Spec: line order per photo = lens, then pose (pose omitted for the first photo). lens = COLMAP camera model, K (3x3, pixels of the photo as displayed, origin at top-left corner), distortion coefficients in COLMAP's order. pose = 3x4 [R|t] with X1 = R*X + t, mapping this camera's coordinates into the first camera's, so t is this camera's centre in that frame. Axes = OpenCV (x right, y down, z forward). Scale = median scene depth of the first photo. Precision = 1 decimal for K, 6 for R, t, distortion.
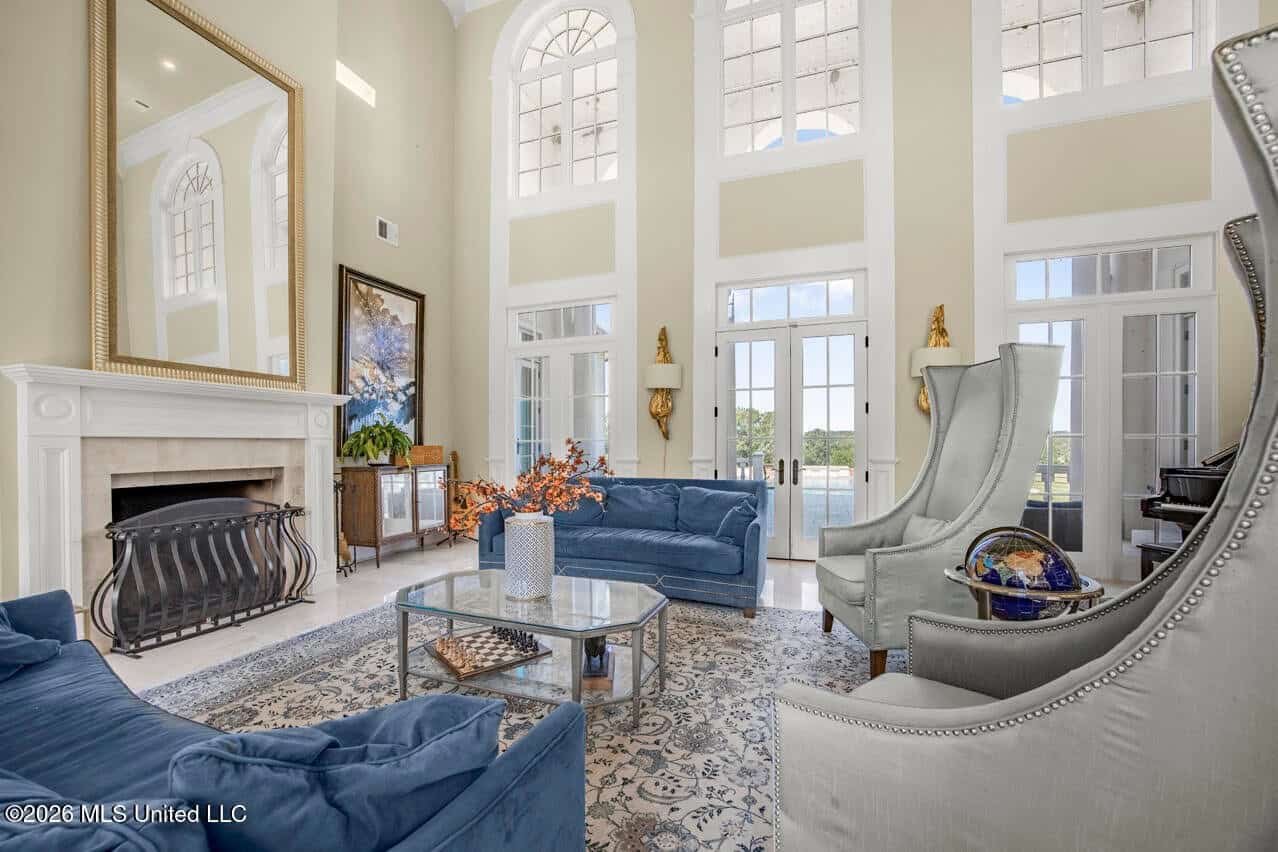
lens RADIAL K [[523.3, 0, 633.2], [0, 523.3, 441.2], [0, 0, 1]] dist [-0.024415, 0.003502]
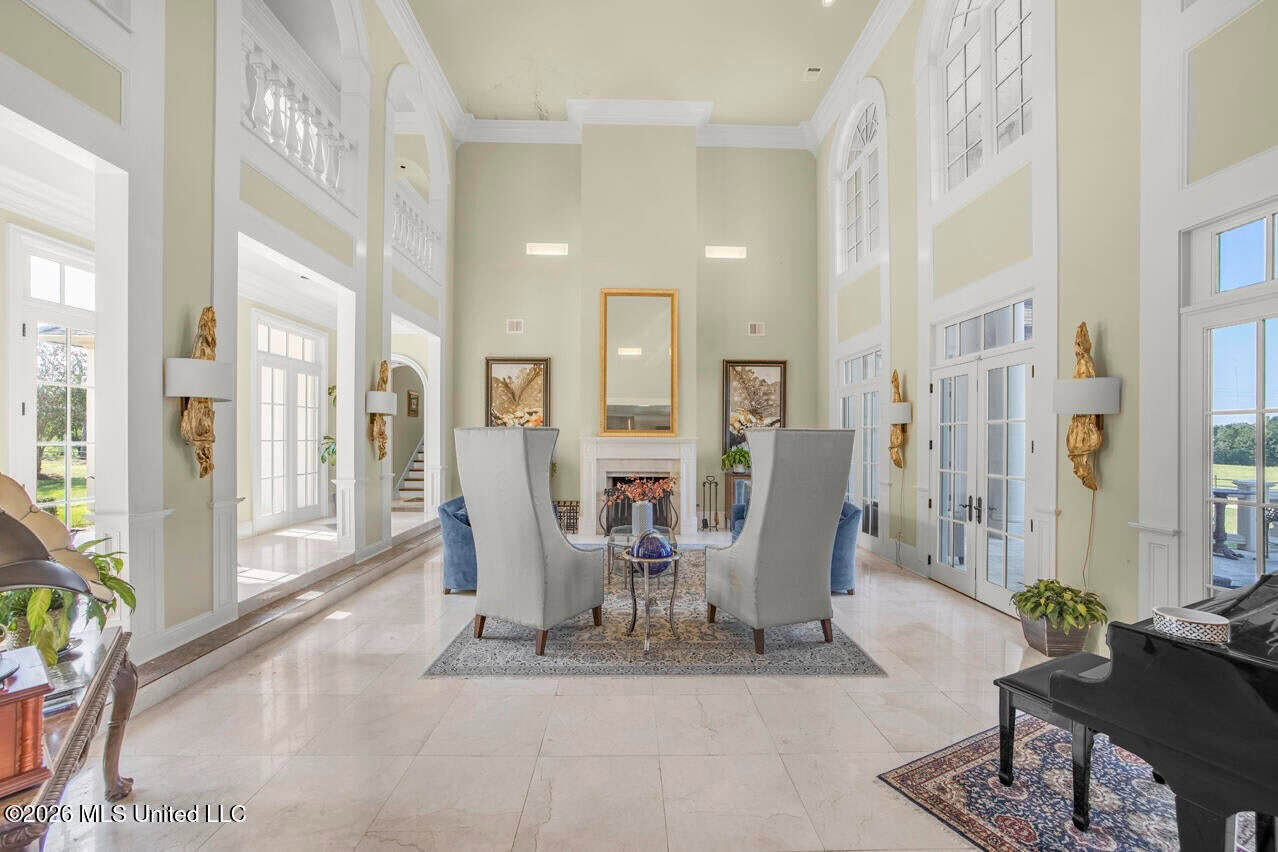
lens RADIAL K [[523.3, 0, 641.8], [0, 523.3, 435.2], [0, 0, 1]] dist [-0.024415, 0.003502]
pose [[0.376327, 0.004252, -0.926477, 1.273700], [-0.000898, 0.999991, 0.004224, -0.109763], [0.926487, -0.000758, 0.376327, 0.070158]]
